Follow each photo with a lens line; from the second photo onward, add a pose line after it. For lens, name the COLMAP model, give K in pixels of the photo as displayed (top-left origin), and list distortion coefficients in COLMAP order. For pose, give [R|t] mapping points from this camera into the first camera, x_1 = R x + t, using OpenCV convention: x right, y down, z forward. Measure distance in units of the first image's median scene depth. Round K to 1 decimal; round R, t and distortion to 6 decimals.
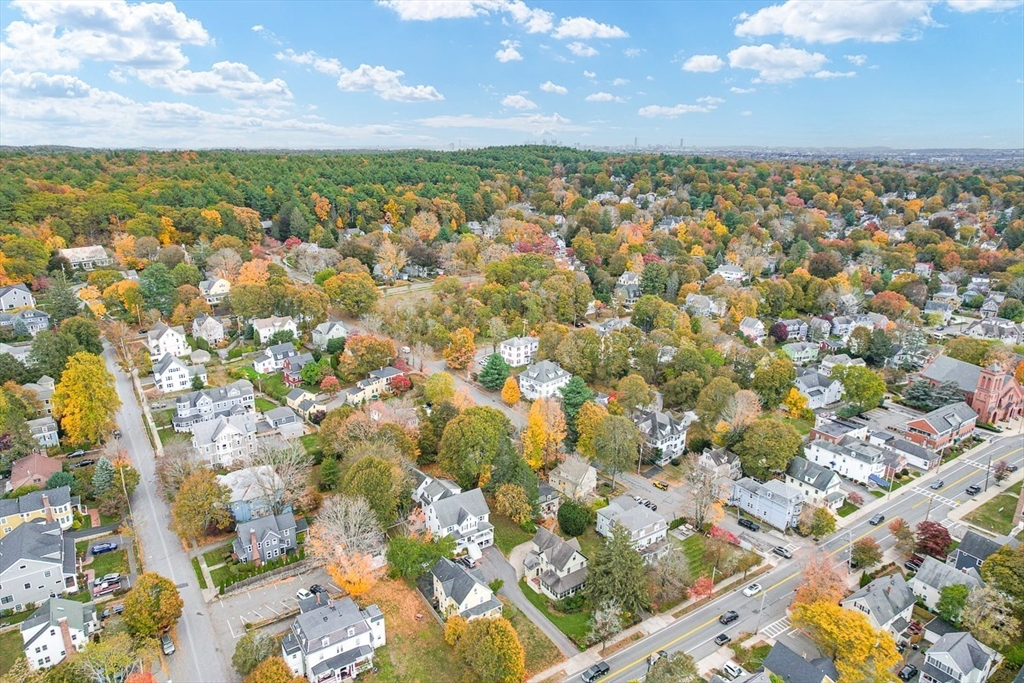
lens RADIAL K [[664.5, 0, 511.4], [0, 664.5, 340.0], [0, 0, 1]] dist [-0.040538, -0.000629]
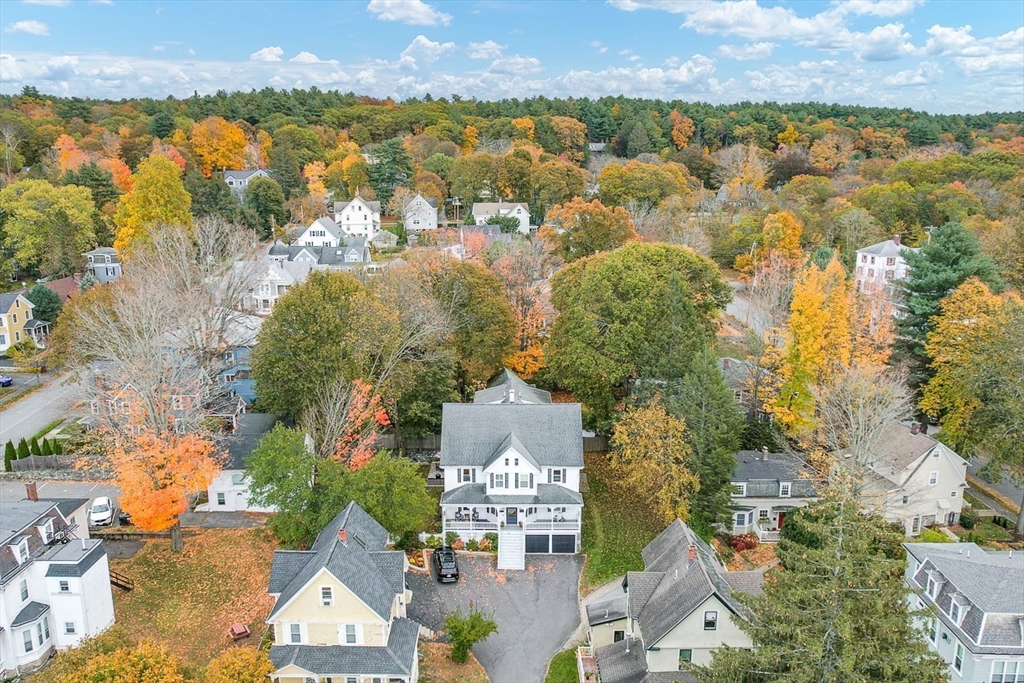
lens RADIAL K [[828.9, 0, 509.0], [0, 828.9, 341.9], [0, 0, 1]] dist [0.001292, -0.002365]
pose [[0.834259, 0.122559, -0.537579, 0.178674], [-0.160259, 0.986790, -0.023732, 0.210390], [0.527569, 0.105950, 0.842879, 0.578716]]
